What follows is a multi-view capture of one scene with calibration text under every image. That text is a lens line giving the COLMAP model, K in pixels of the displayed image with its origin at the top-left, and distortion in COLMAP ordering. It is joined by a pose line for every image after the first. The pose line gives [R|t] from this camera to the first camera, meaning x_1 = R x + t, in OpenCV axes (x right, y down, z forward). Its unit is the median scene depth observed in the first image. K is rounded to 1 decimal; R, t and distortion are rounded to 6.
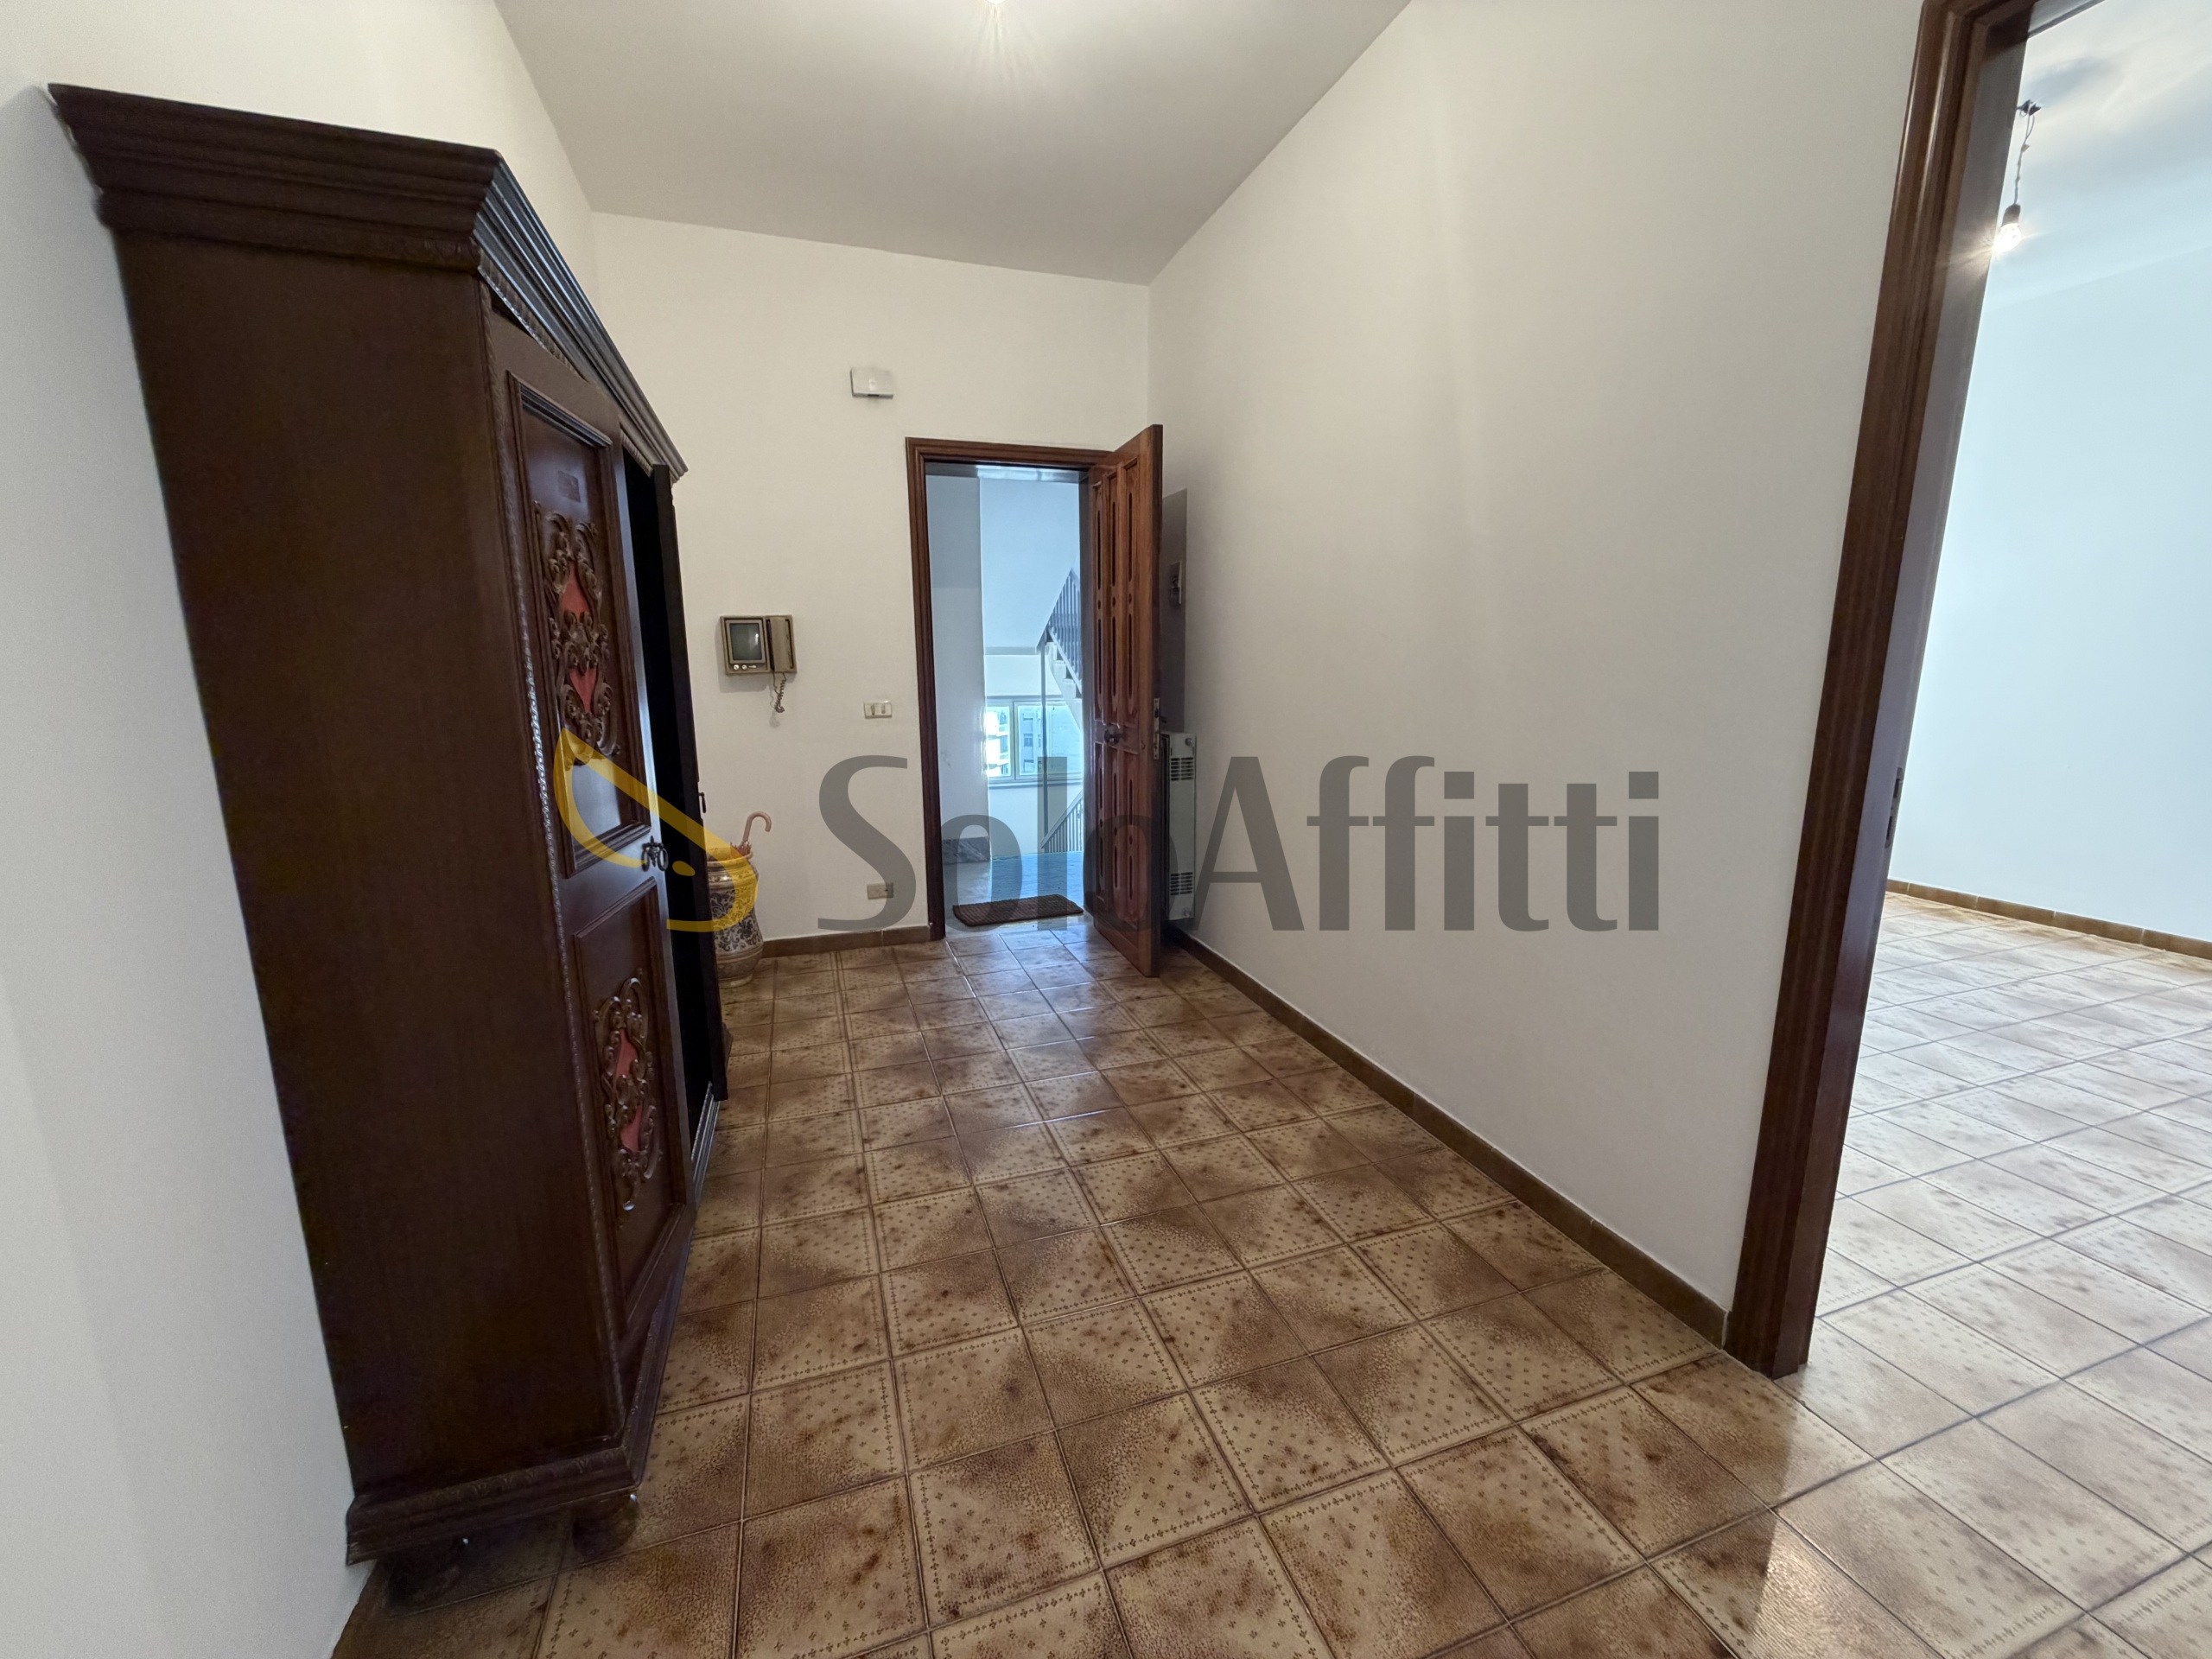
lens RADIAL K [[884.1, 0, 1102.6], [0, 884.1, 829.0], [0, 0, 1]] dist [0.001134, -0.000170]
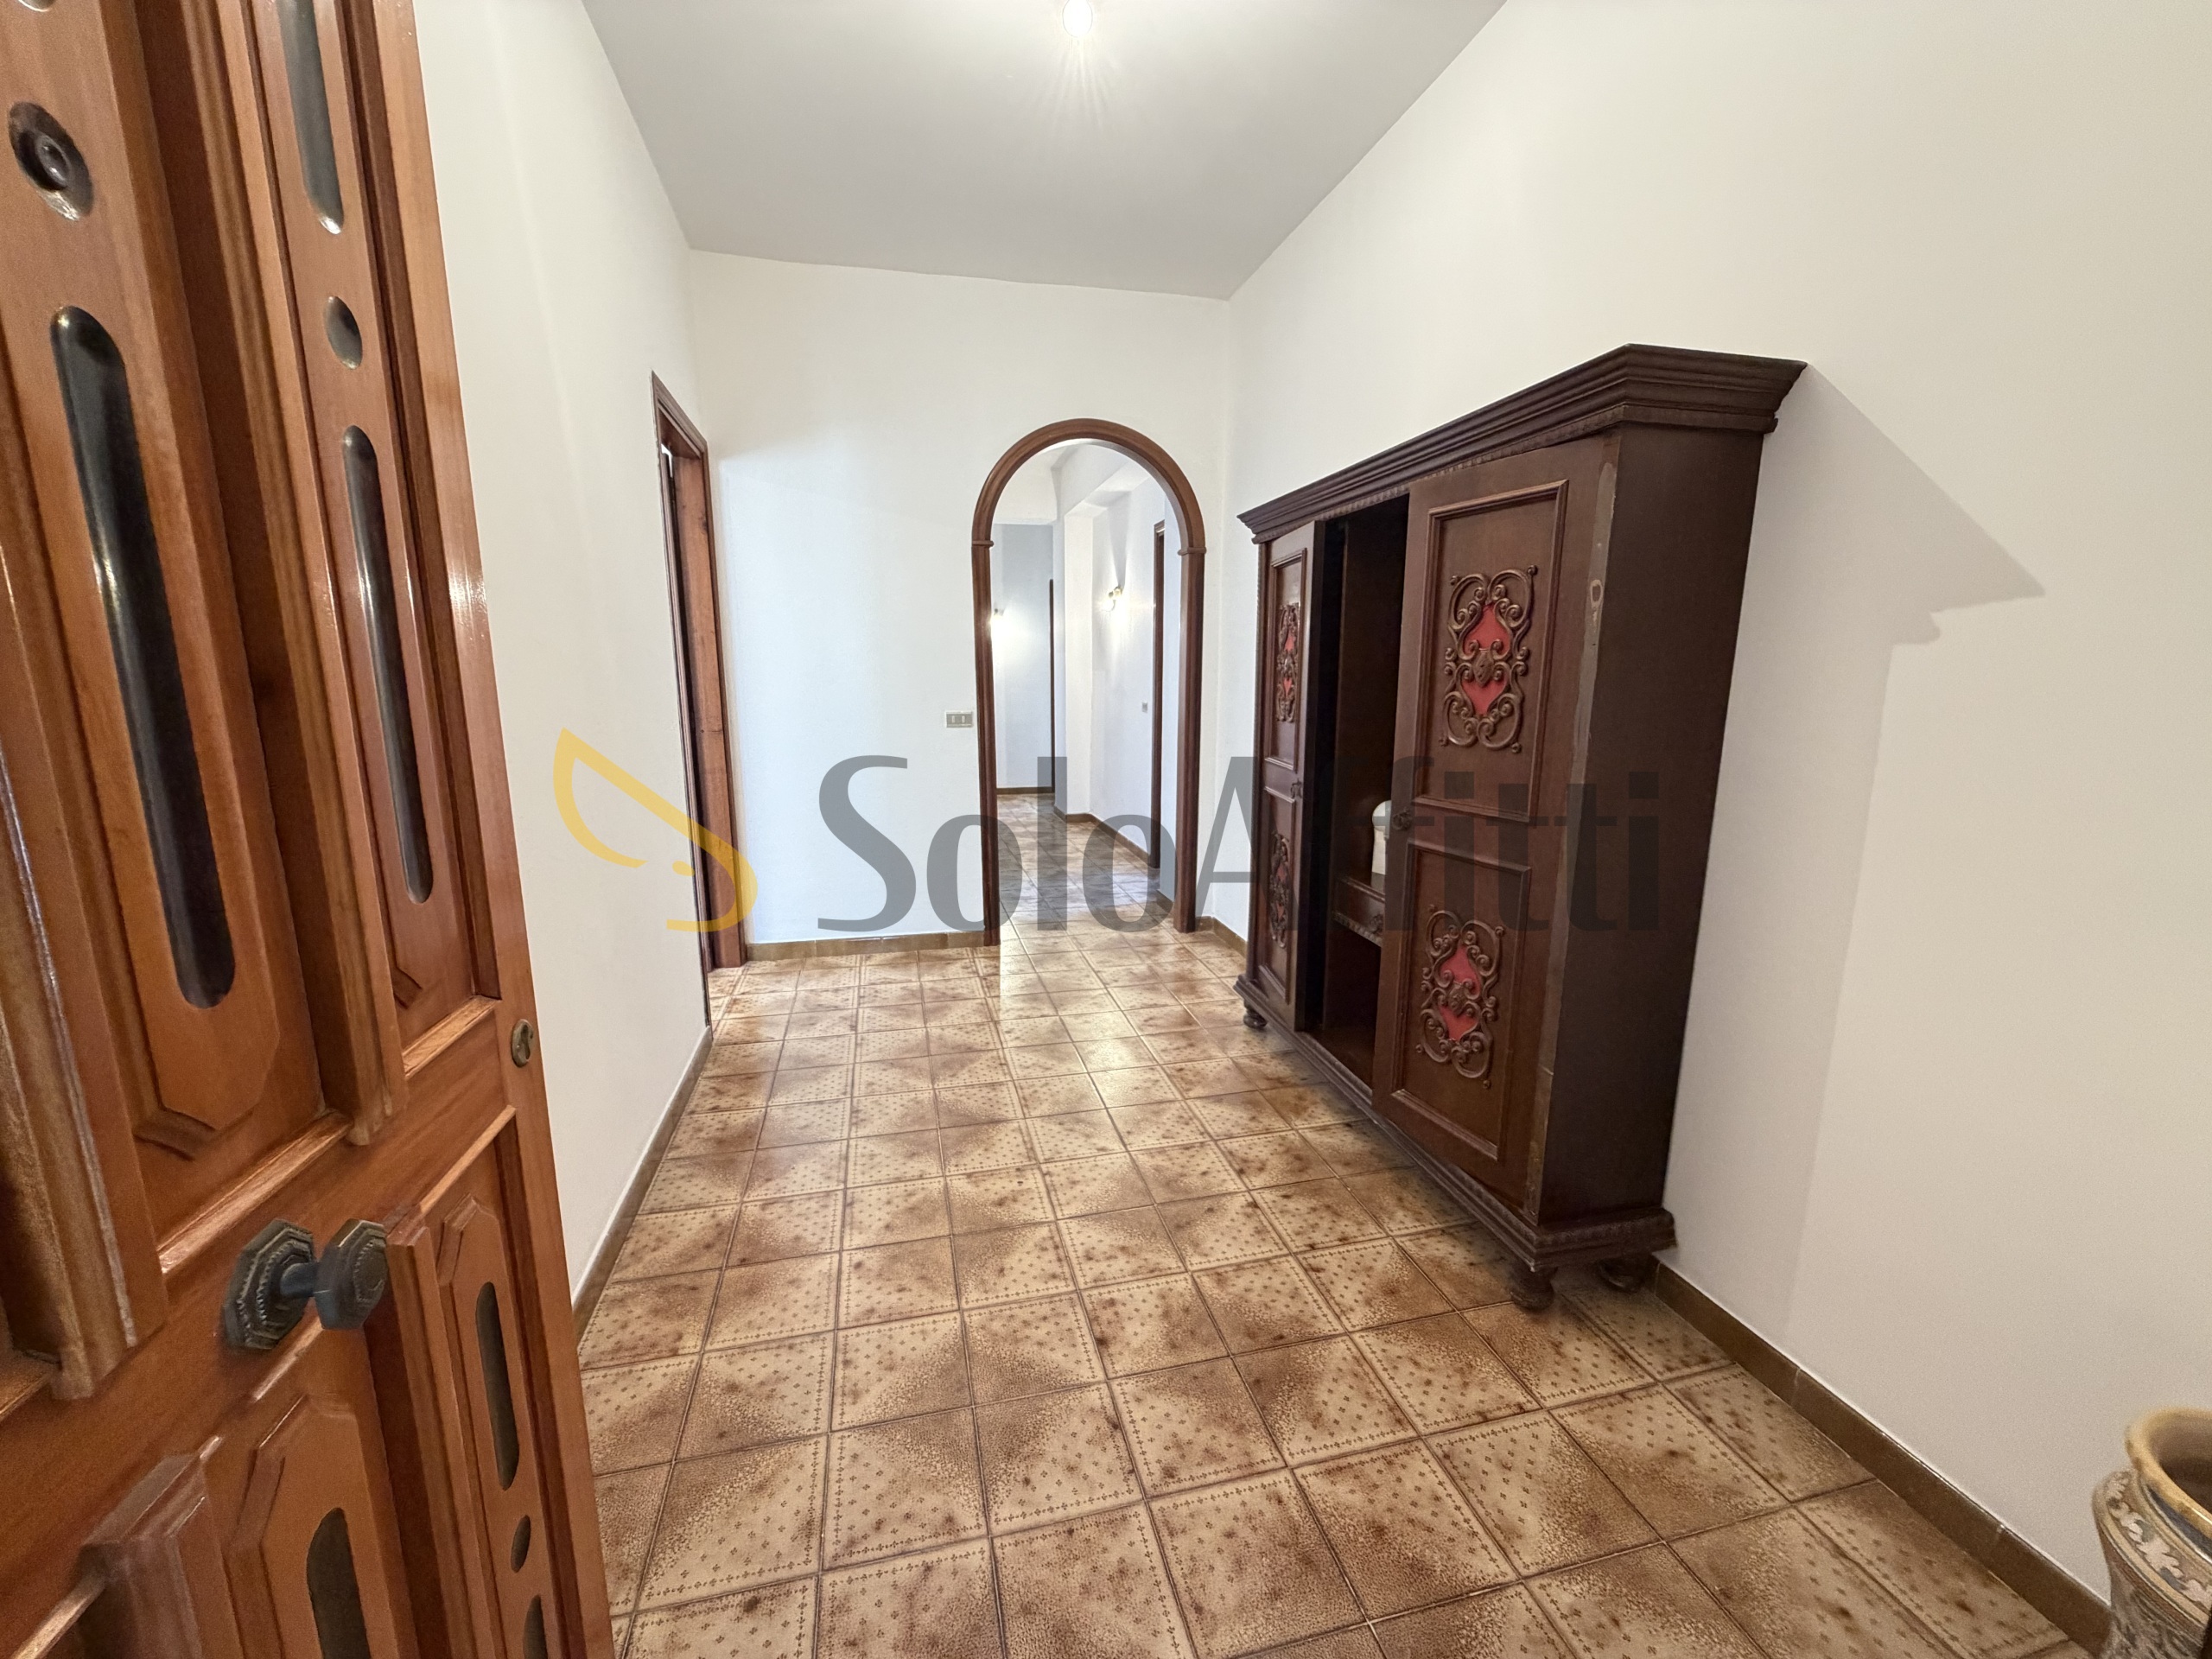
lens RADIAL K [[884.1, 0, 1105.4], [0, 884.1, 830.8], [0, 0, 1]] dist [0.001134, -0.000170]
pose [[-0.996406, -0.007716, 0.084356, -0.191303], [0.023431, 0.931881, 0.362008, -0.338766], [-0.081403, 0.362683, -0.928350, 1.734927]]
